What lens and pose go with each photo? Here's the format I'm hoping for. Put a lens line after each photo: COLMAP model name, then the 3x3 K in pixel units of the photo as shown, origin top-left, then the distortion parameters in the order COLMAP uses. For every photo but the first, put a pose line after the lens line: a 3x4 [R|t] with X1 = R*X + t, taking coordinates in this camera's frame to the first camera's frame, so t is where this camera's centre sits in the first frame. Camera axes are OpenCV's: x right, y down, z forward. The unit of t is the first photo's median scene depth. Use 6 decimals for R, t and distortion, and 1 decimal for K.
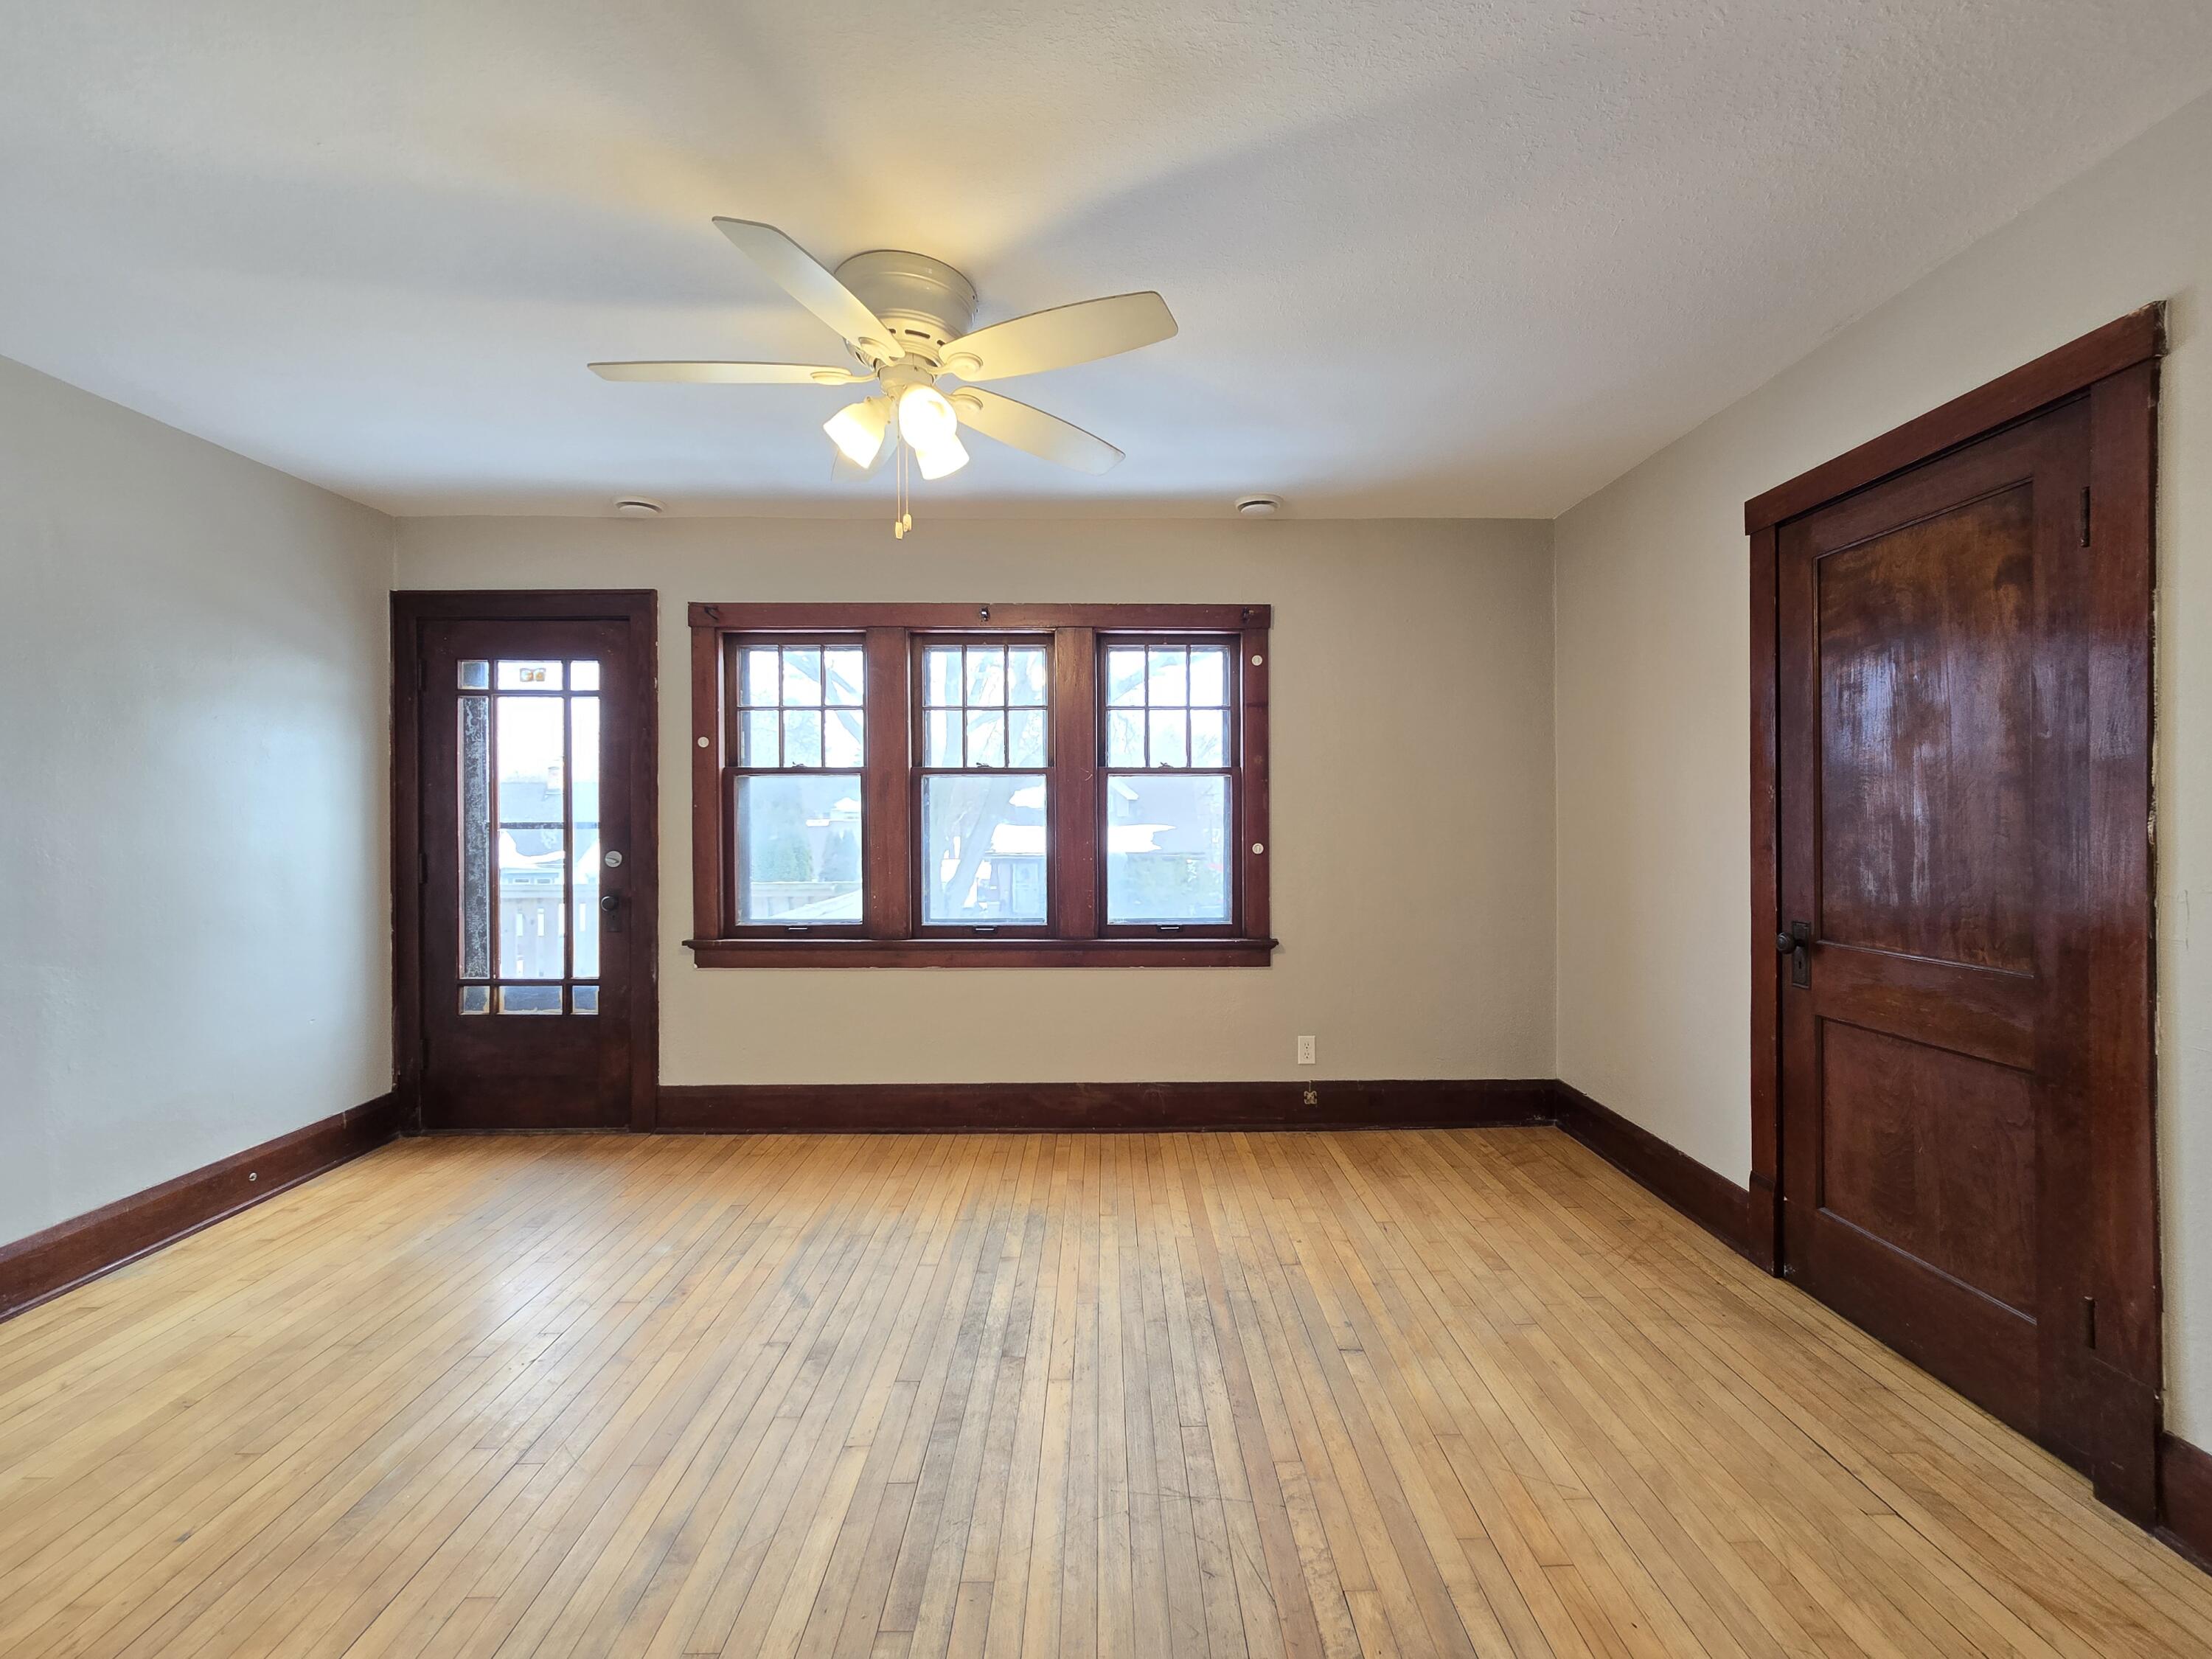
lens RADIAL K [[894.1, 0, 1123.2], [0, 894.1, 823.3], [0, 0, 1]] dist [-0.001722, 0.000289]
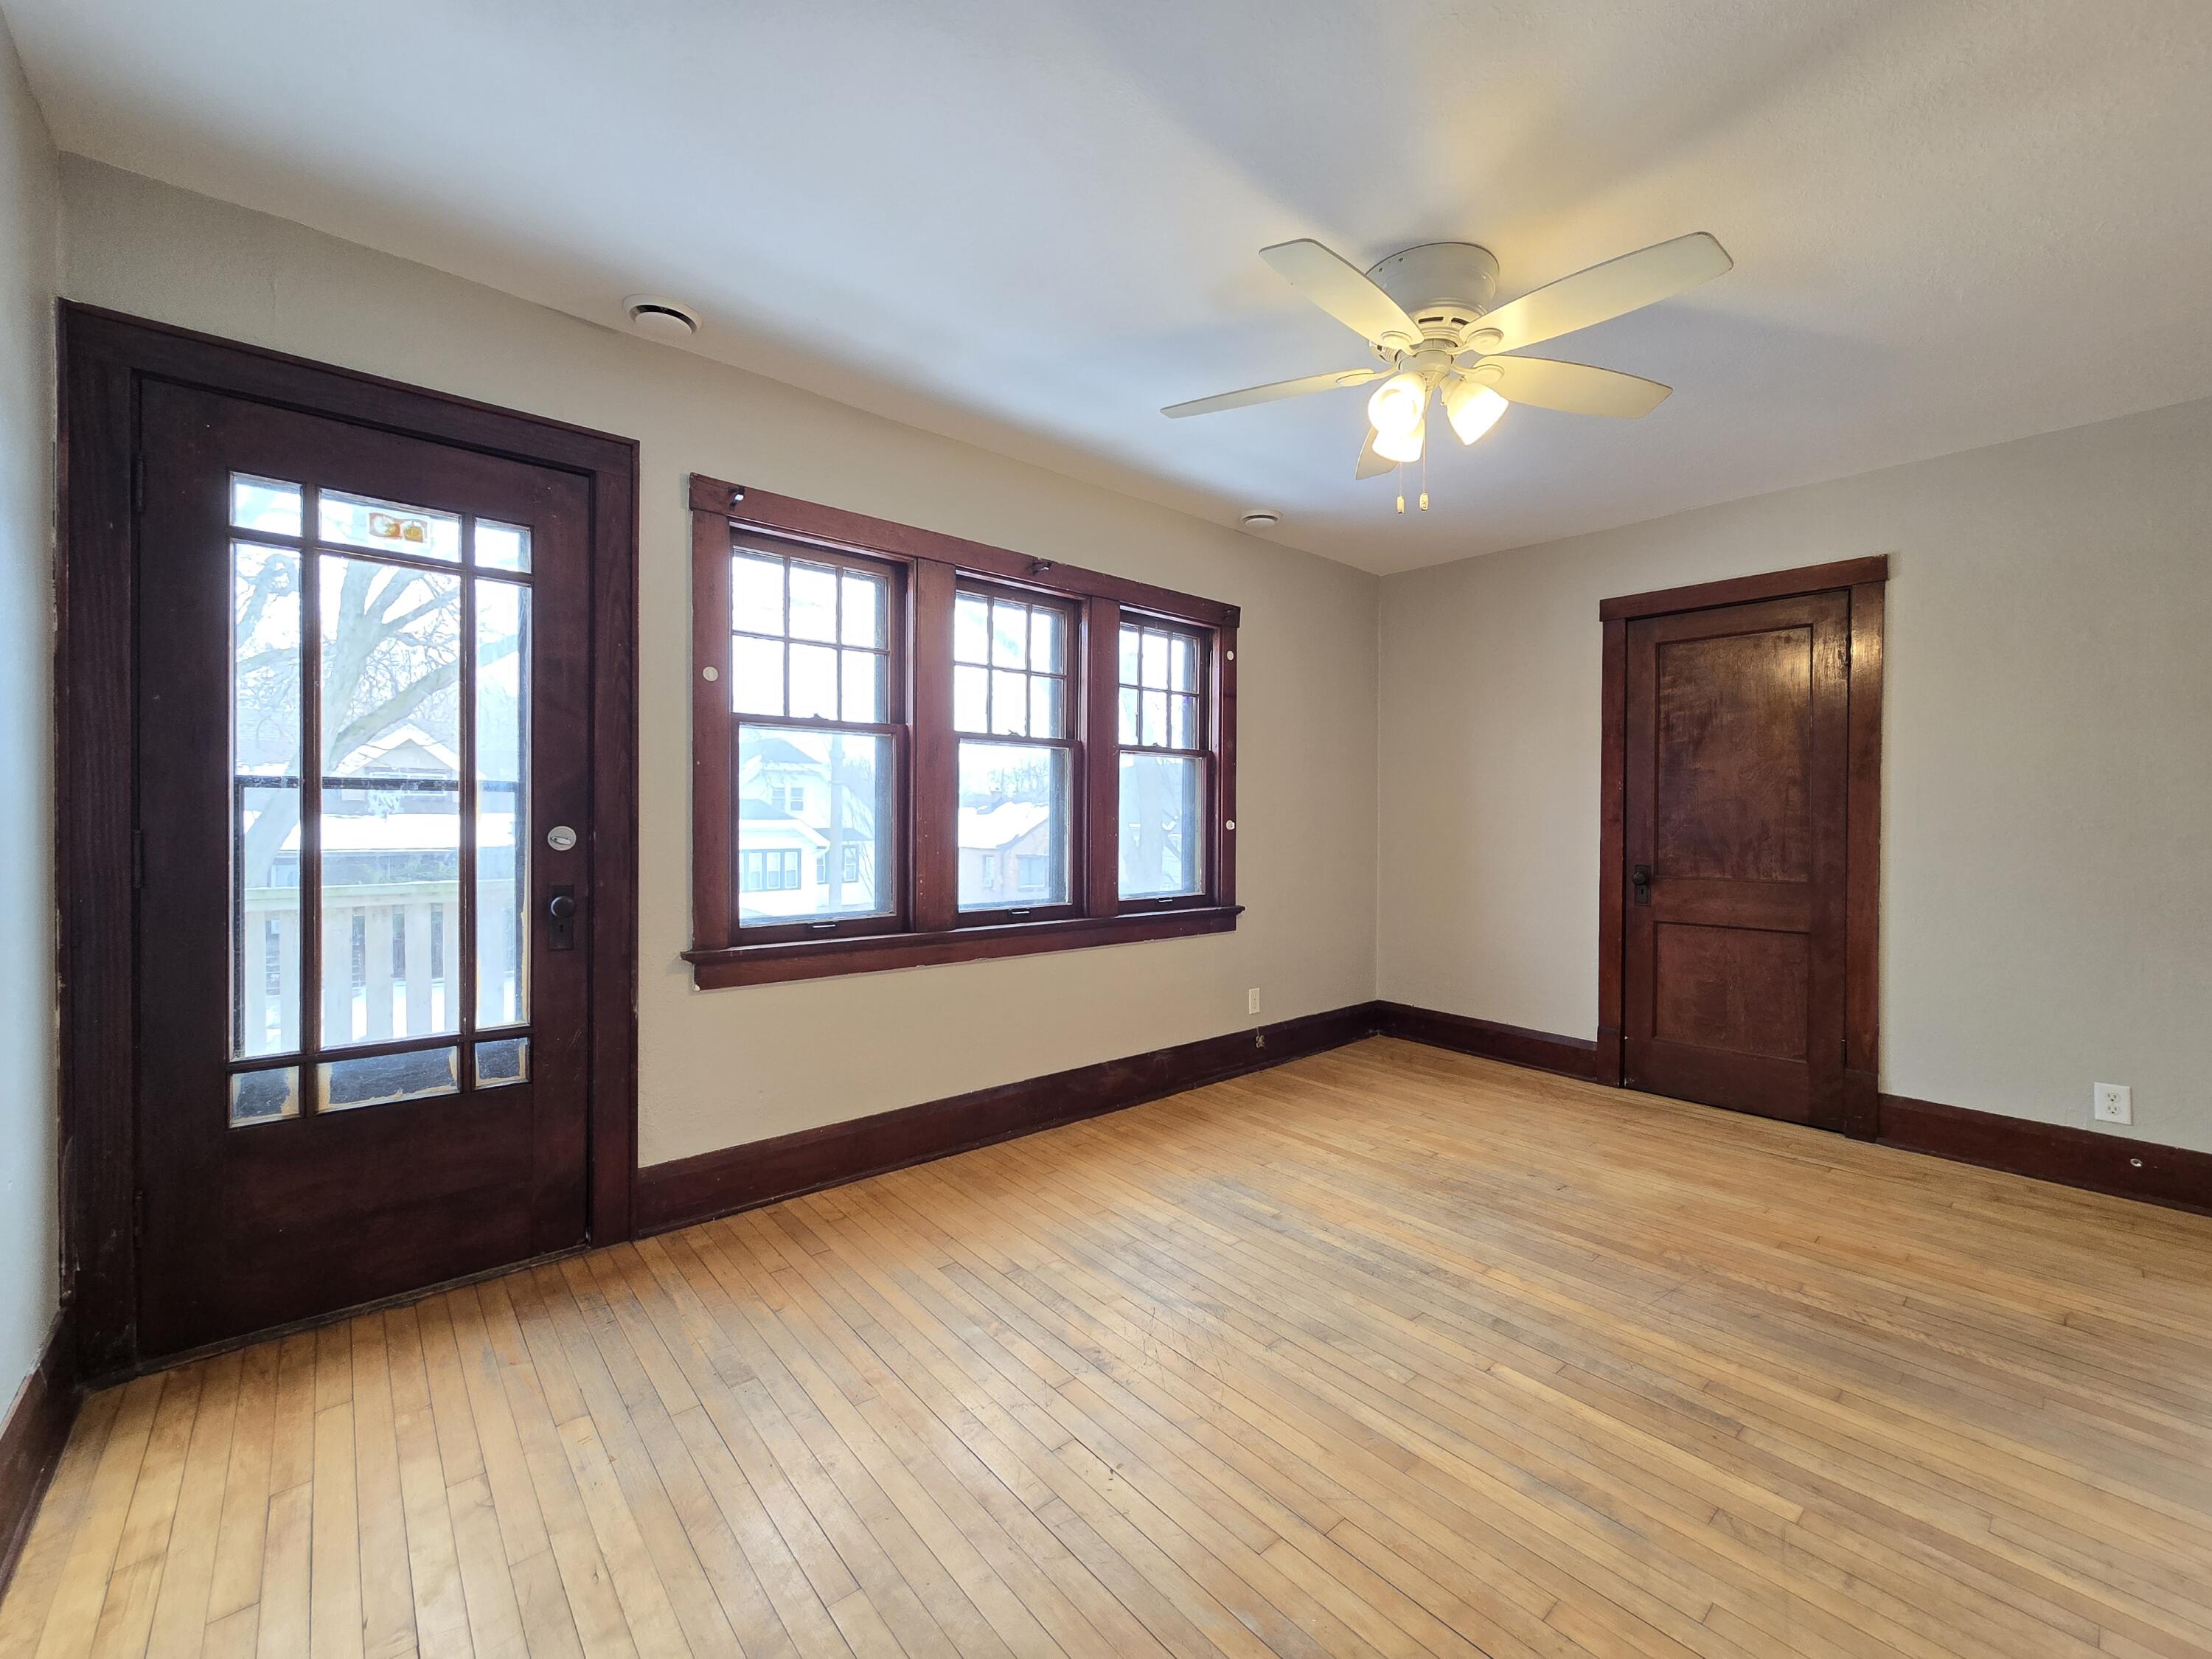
lens RADIAL K [[894.1, 0, 1123.2], [0, 894.1, 823.3], [0, 0, 1]] dist [-0.001722, 0.000289]
pose [[0.765166, 0.003400, 0.643824, -0.707084], [-0.008701, 0.999949, 0.005060, 0.023158], [-0.643774, -0.009474, 0.765157, 0.249649]]
